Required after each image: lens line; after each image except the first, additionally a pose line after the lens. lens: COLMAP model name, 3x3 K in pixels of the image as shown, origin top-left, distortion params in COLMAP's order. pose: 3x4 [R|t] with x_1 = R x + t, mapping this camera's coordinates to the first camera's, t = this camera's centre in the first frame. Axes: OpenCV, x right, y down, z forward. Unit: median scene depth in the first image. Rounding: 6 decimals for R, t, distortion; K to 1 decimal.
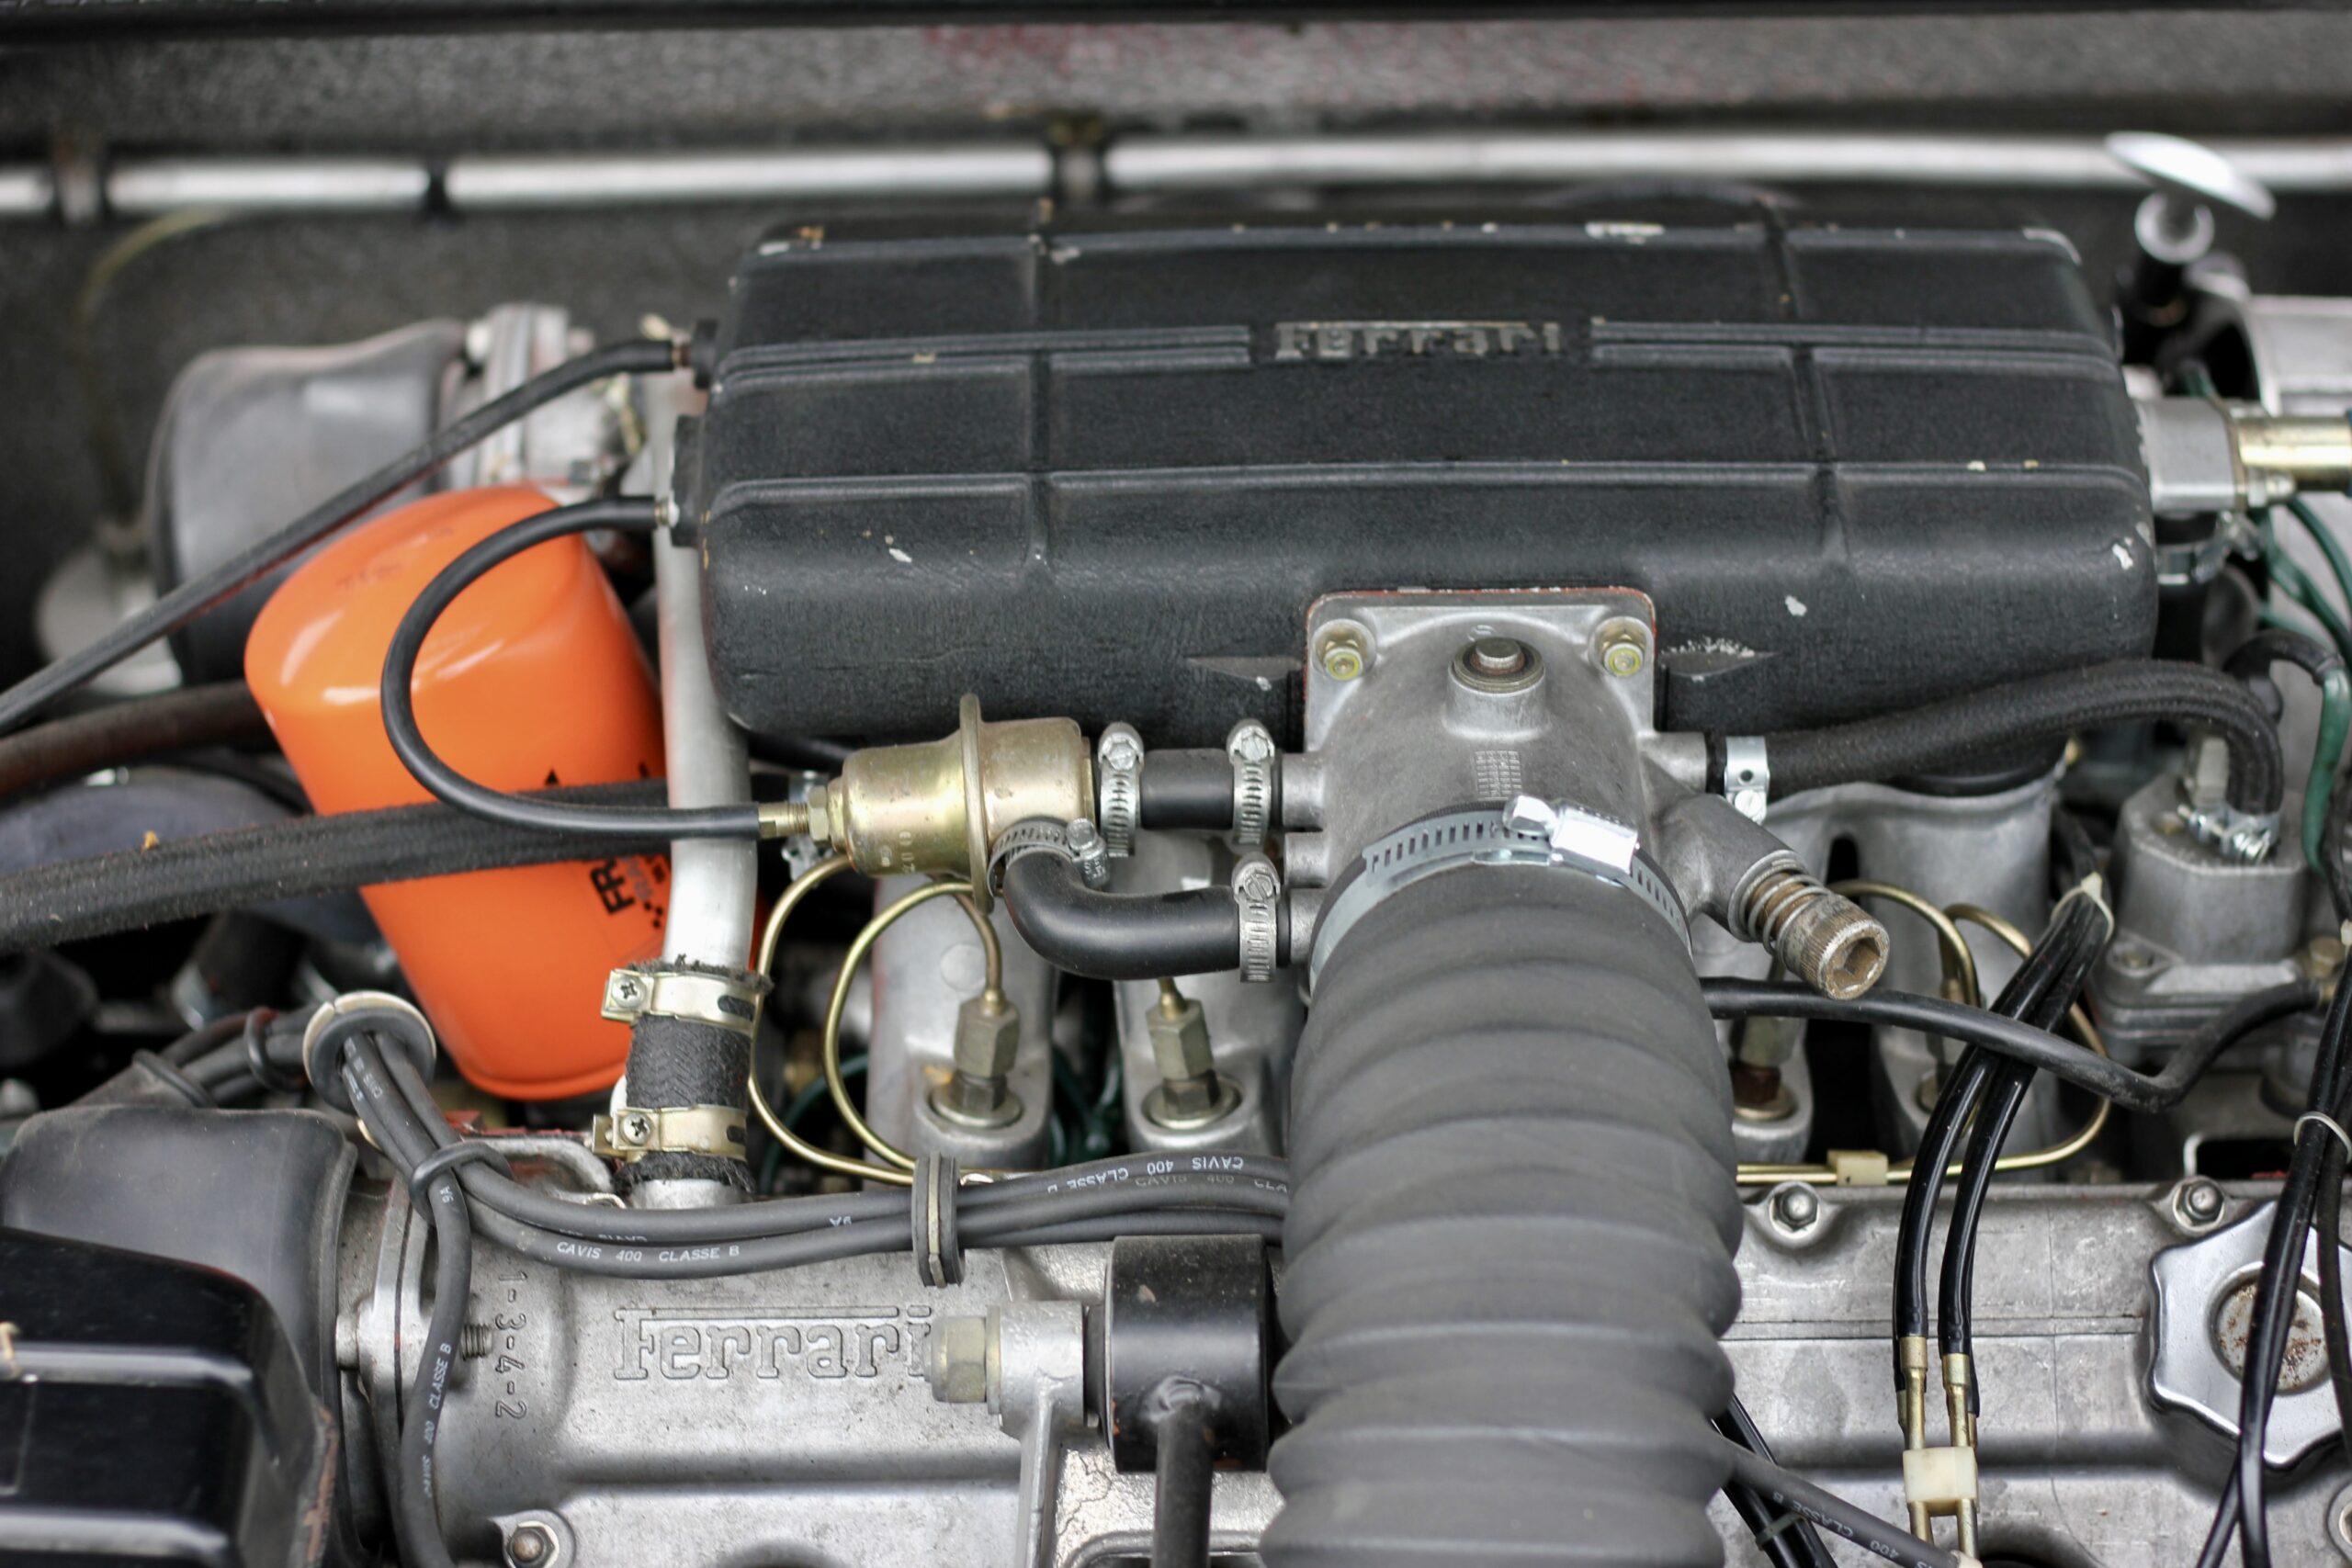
lens RADIAL K [[5958.8, 0, 1176.0], [0, 5958.8, 784.0], [0, 0, 1]] dist [-0.122087, 0.767206]
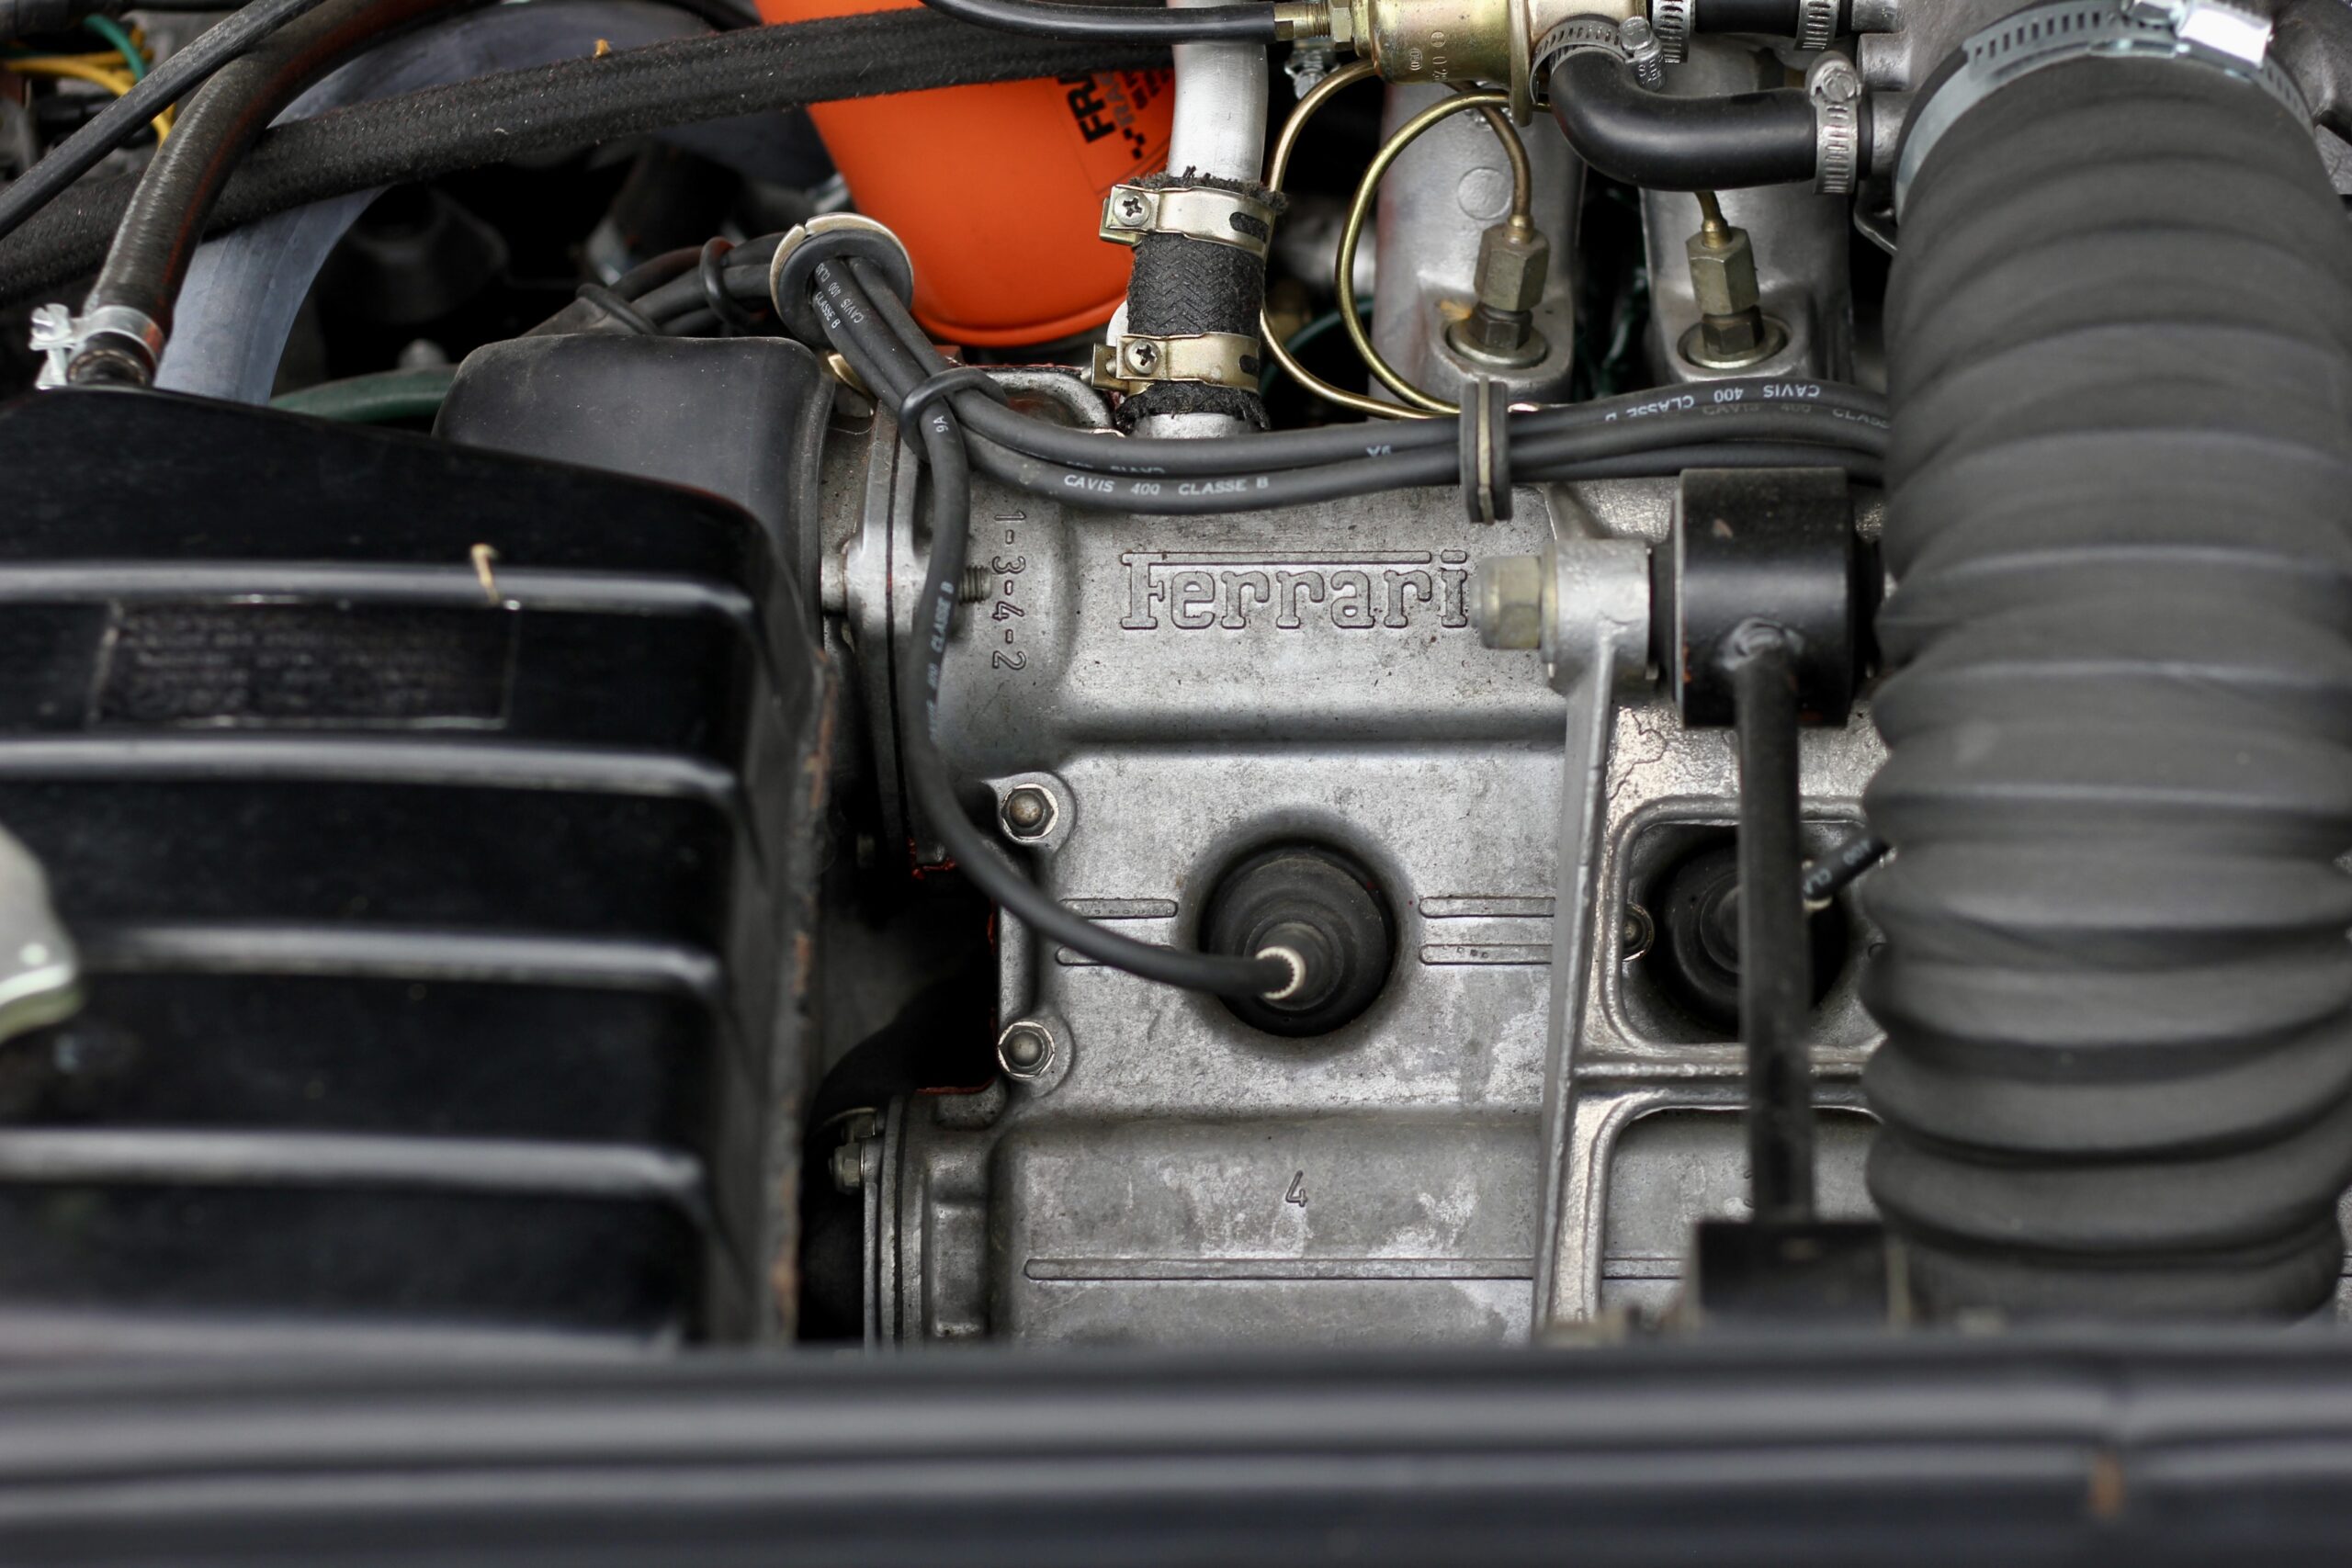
lens RADIAL K [[5958.8, 0, 1176.0], [0, 5958.8, 784.0], [0, 0, 1]] dist [-0.122087, 0.767206]
pose [[0.999198, 0.007350, -0.039355, -0.050200], [-0.003448, 0.995150, 0.098312, 0.034034], [0.039886, -0.098097, 0.994377, 0.085936]]
